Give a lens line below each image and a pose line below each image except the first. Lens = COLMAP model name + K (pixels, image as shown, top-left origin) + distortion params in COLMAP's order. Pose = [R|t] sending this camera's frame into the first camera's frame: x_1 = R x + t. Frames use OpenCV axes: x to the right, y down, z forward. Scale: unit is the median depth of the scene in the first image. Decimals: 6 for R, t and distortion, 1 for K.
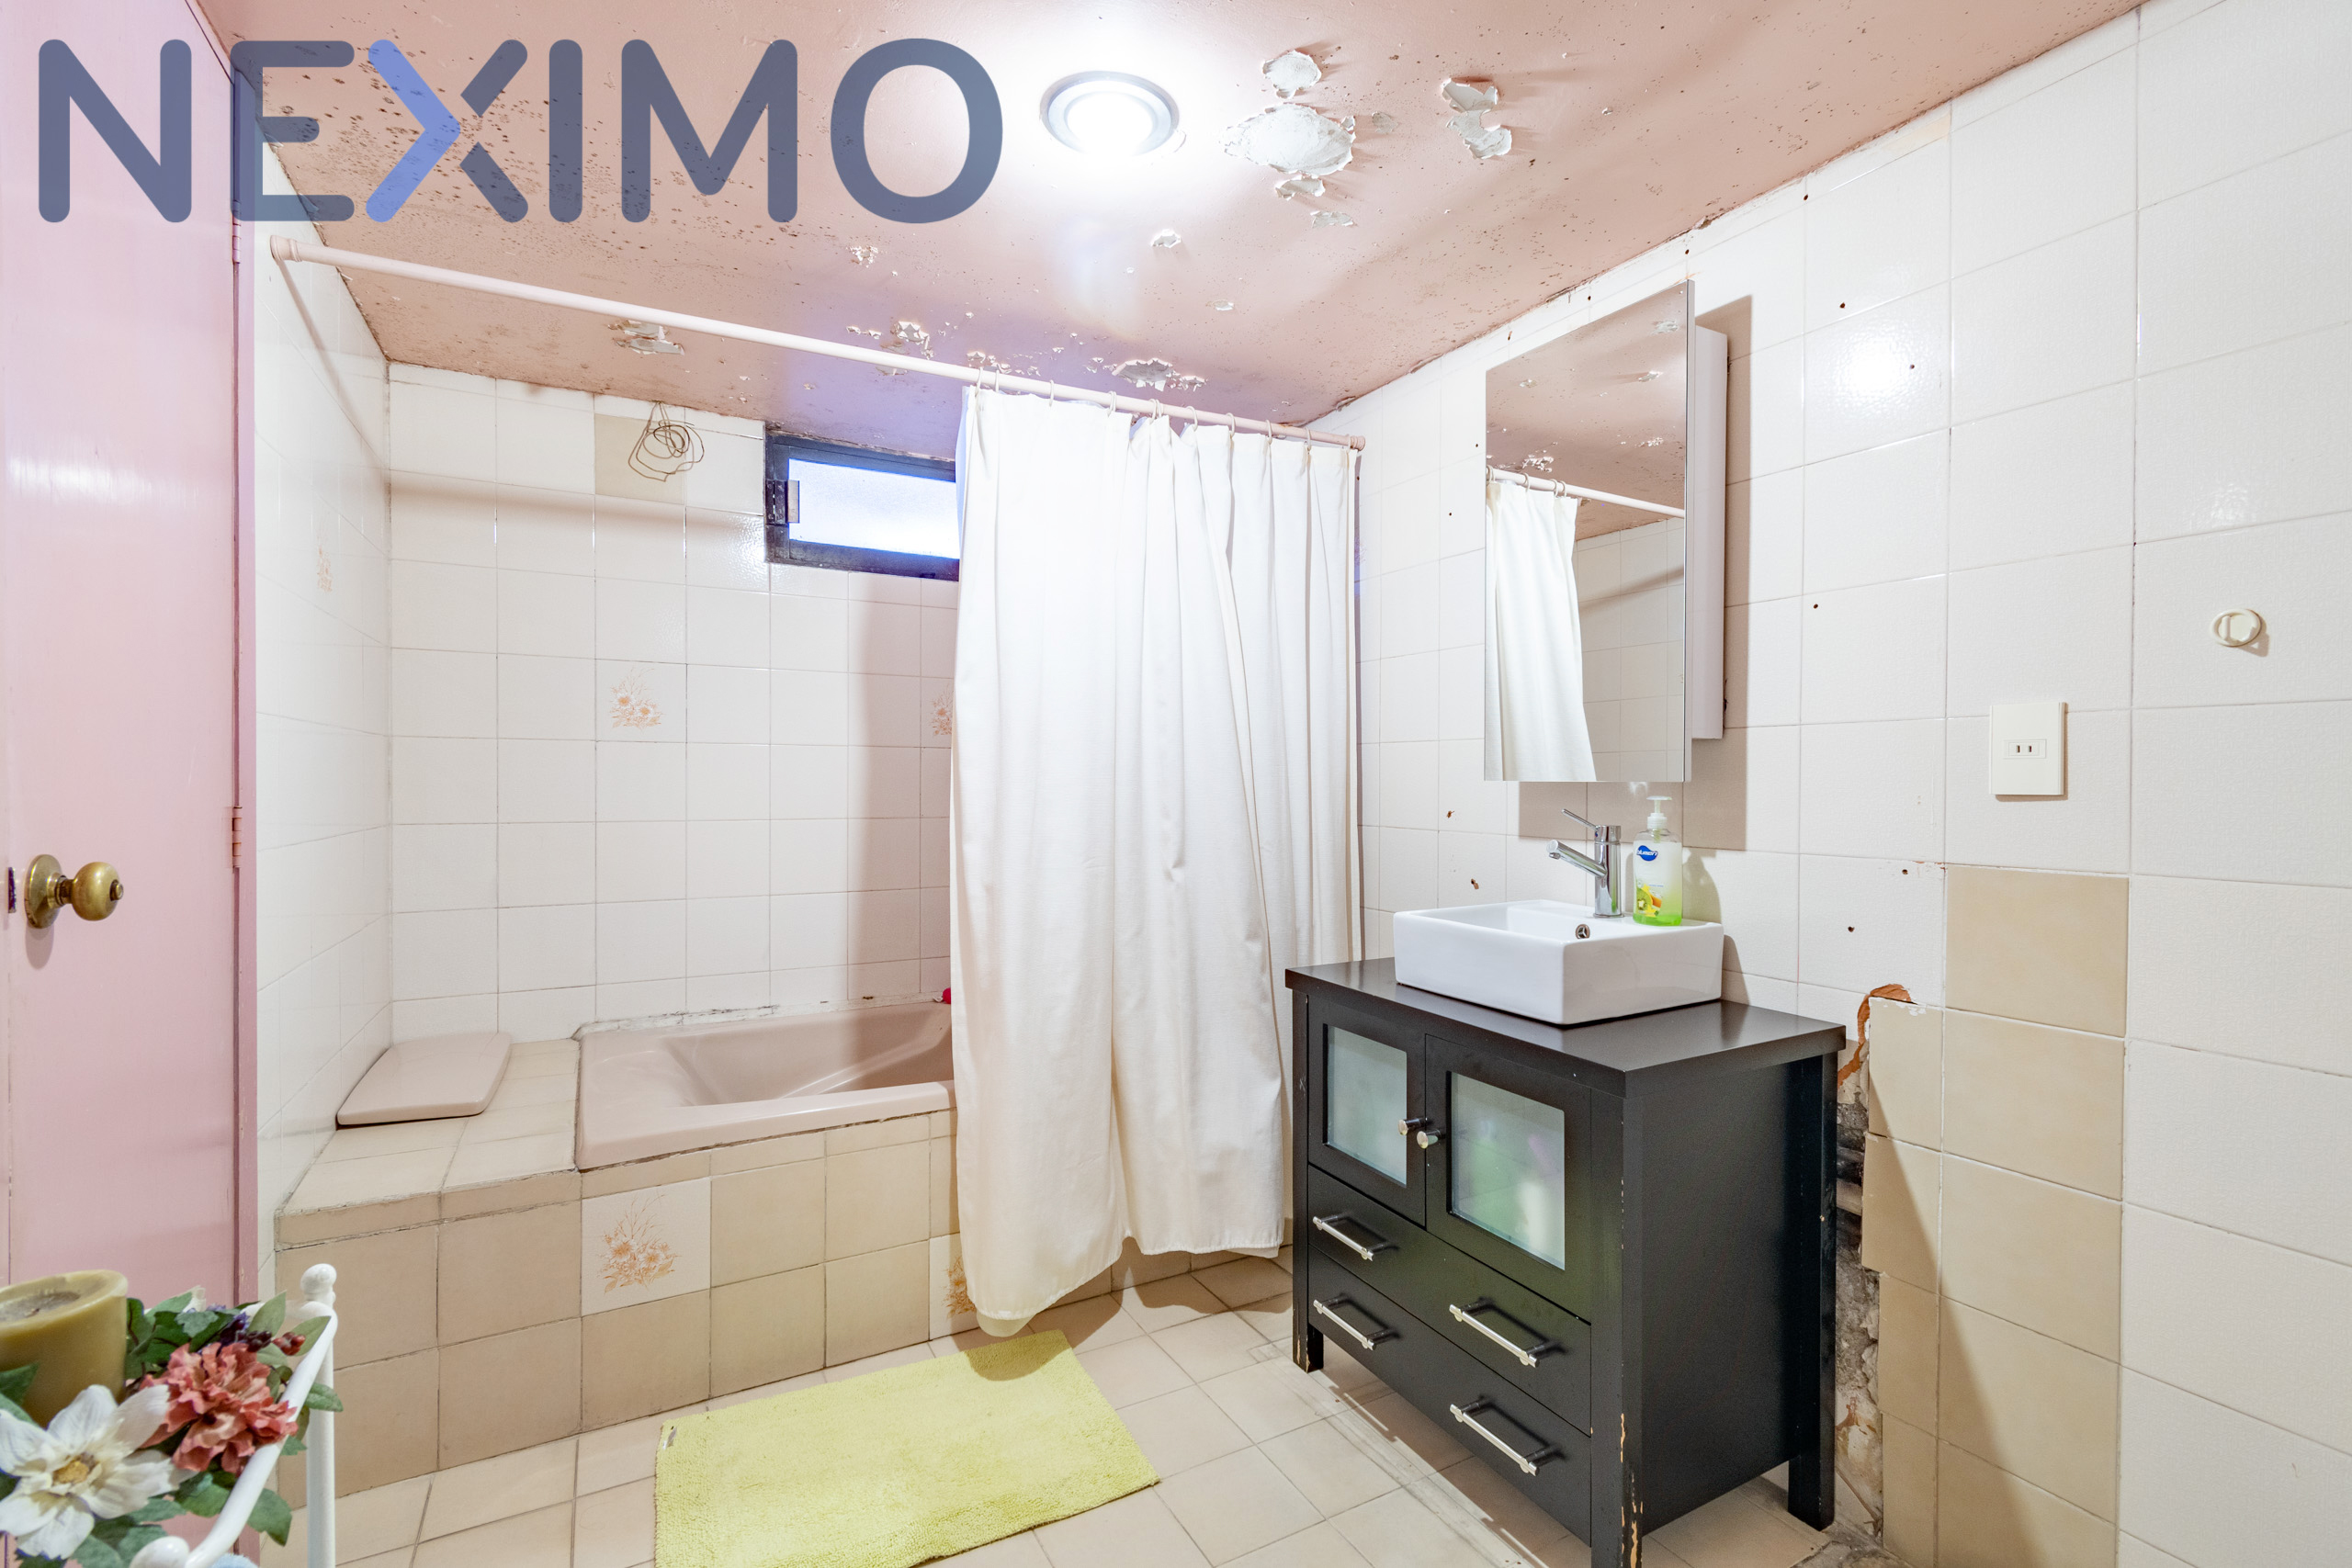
lens RADIAL K [[1037.7, 0, 1163.1], [0, 1037.7, 785.8], [0, 0, 1]] dist [-0.000464, 0.000085]
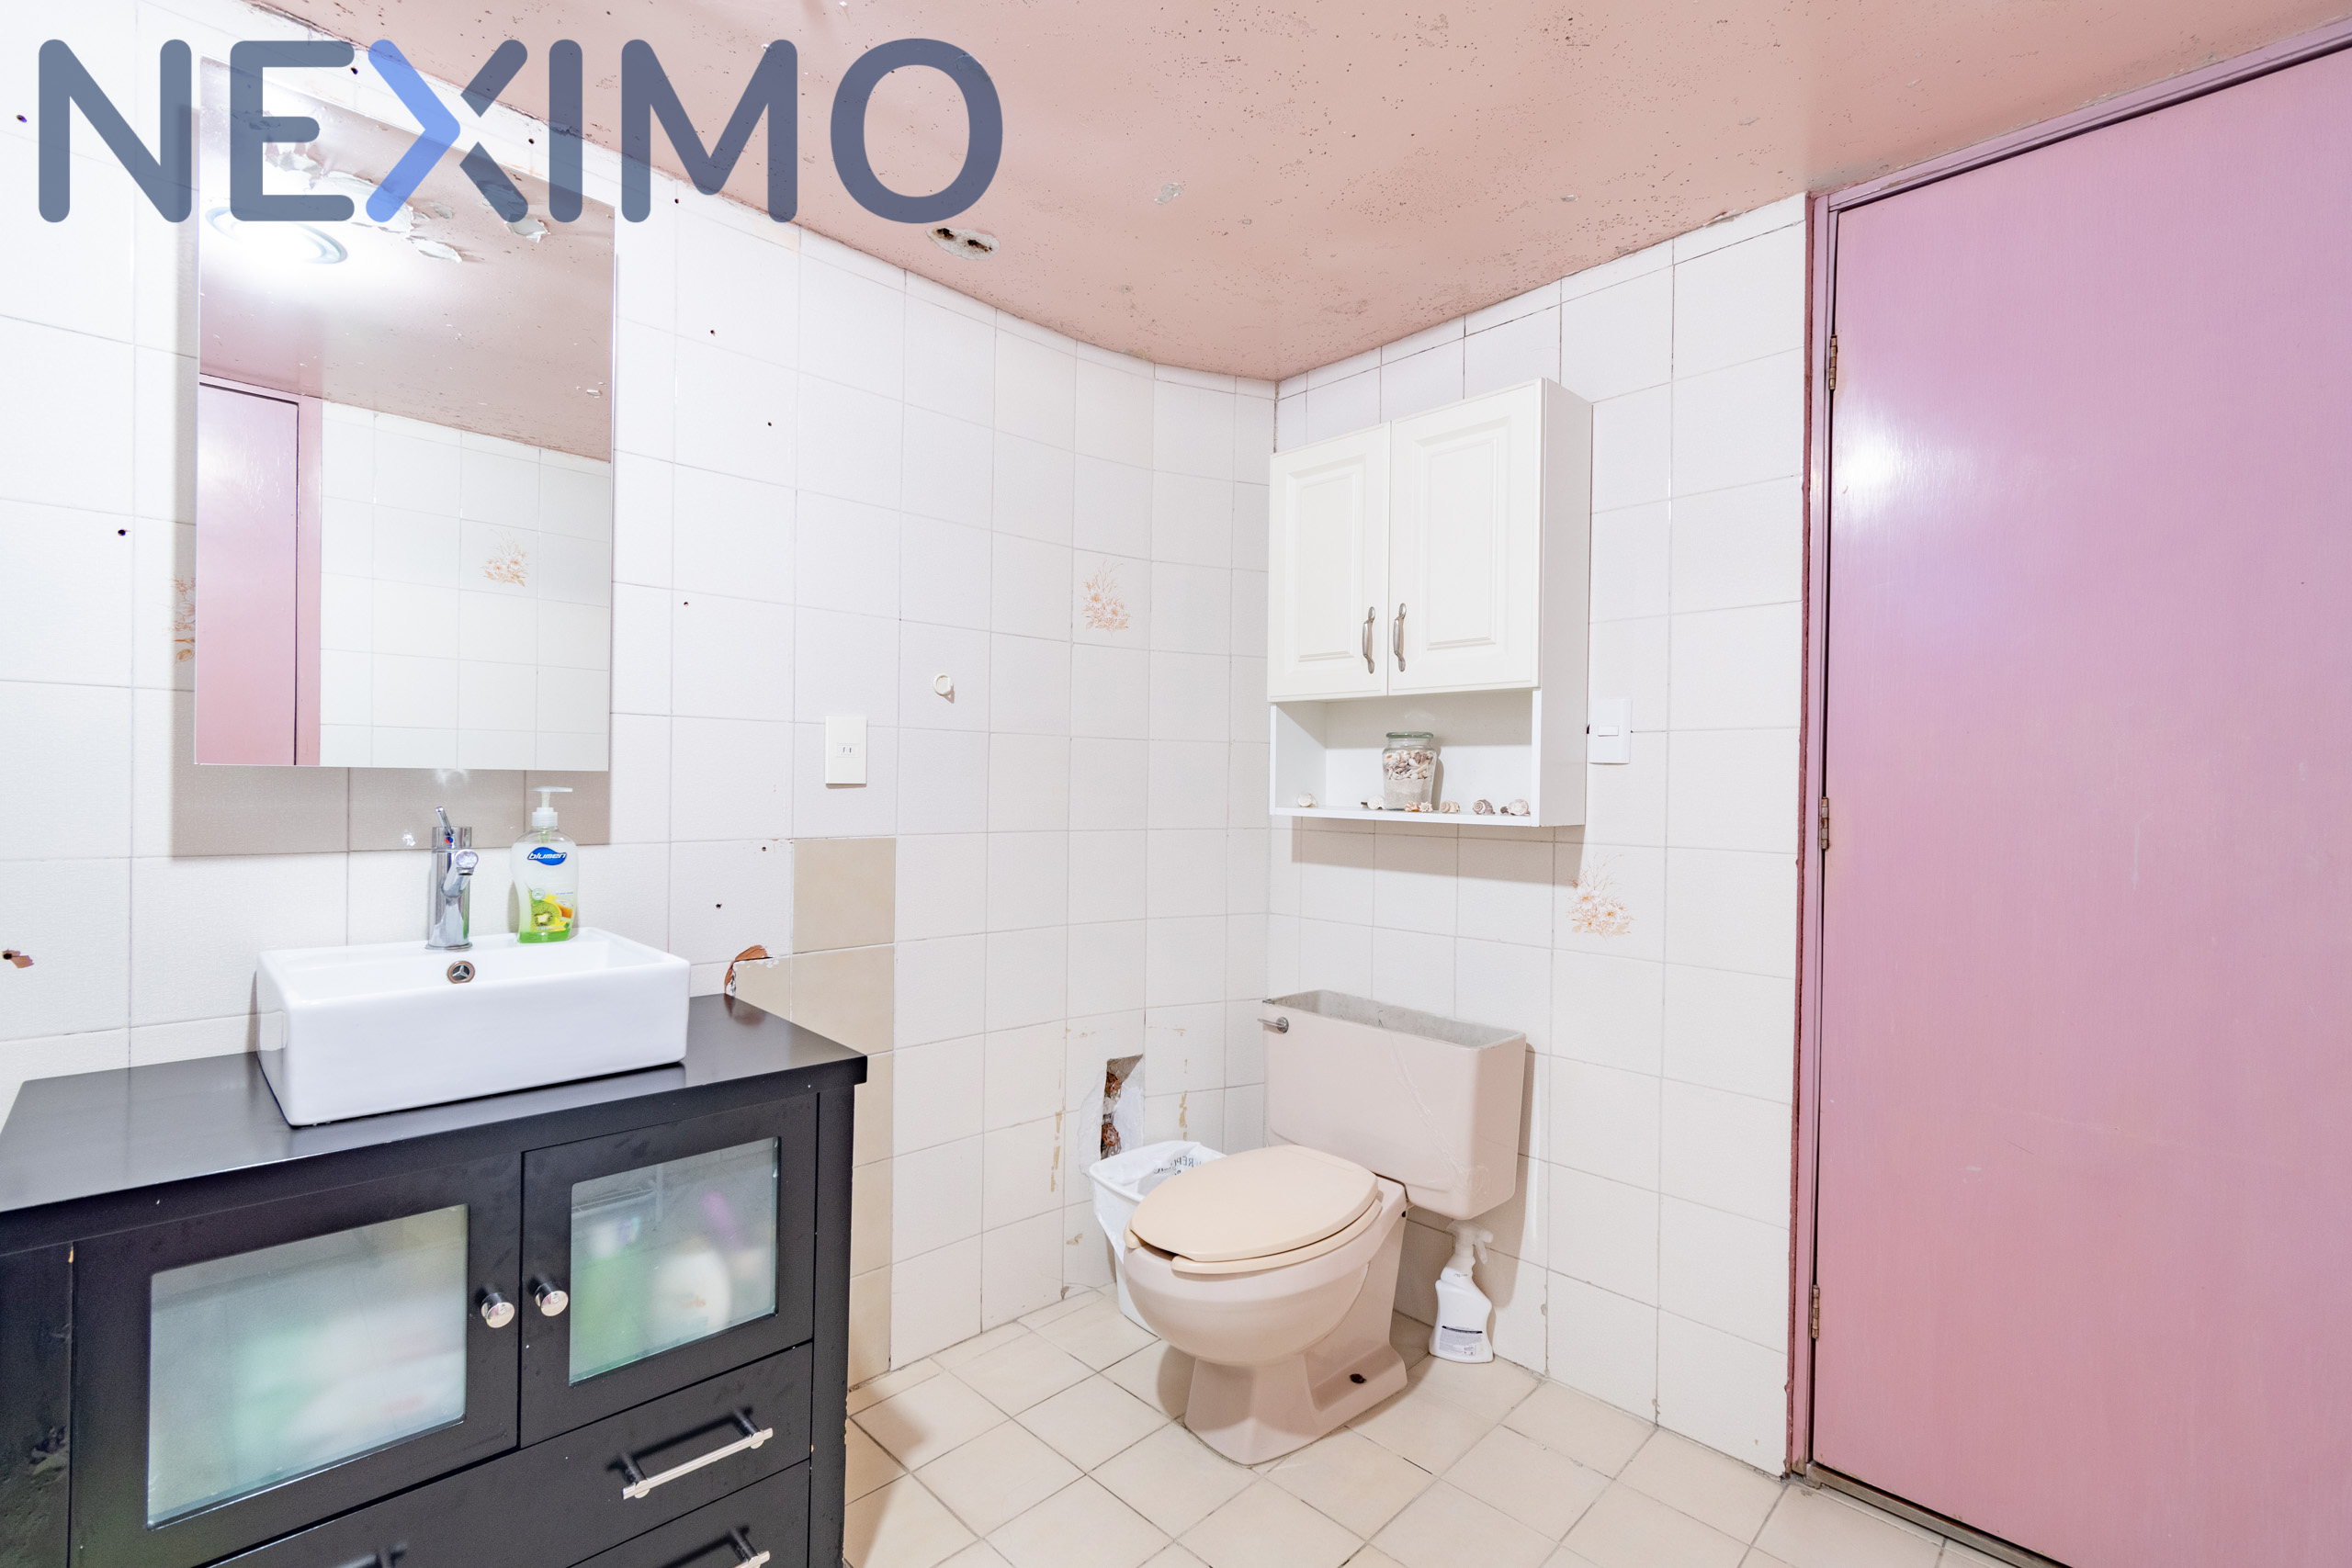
lens RADIAL K [[1037.7, 0, 1163.1], [0, 1037.7, 785.8], [0, 0, 1]] dist [-0.000464, 0.000085]
pose [[-0.272070, -0.011855, 0.962204, -0.546606], [-0.010301, 0.999903, 0.009407, -0.004980], [-0.962222, -0.007353, -0.272165, 0.878620]]
